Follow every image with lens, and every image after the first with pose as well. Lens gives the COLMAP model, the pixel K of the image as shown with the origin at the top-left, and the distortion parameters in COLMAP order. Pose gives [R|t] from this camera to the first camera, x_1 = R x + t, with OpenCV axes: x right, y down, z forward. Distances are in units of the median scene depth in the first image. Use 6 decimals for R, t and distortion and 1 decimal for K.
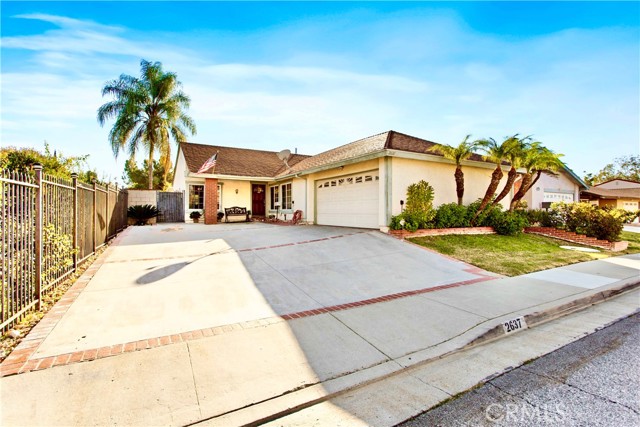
lens RADIAL K [[302.4, 0, 320.6], [0, 302.4, 211.5], [0, 0, 1]] dist [-0.000305, 0.002168]
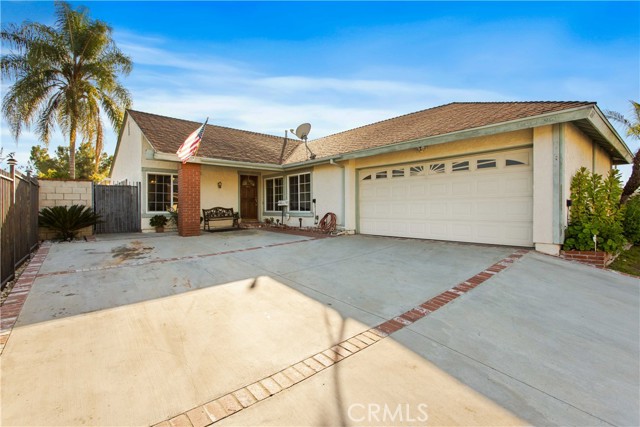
lens RADIAL K [[302.4, 0, 319.6], [0, 302.4, 212.4], [0, 0, 1]] dist [-0.000305, 0.002168]
pose [[0.982674, -0.005984, 0.185247, -0.189994], [0.003951, 0.999928, 0.011339, -0.011436], [-0.185302, -0.010410, 0.982627, 0.290475]]
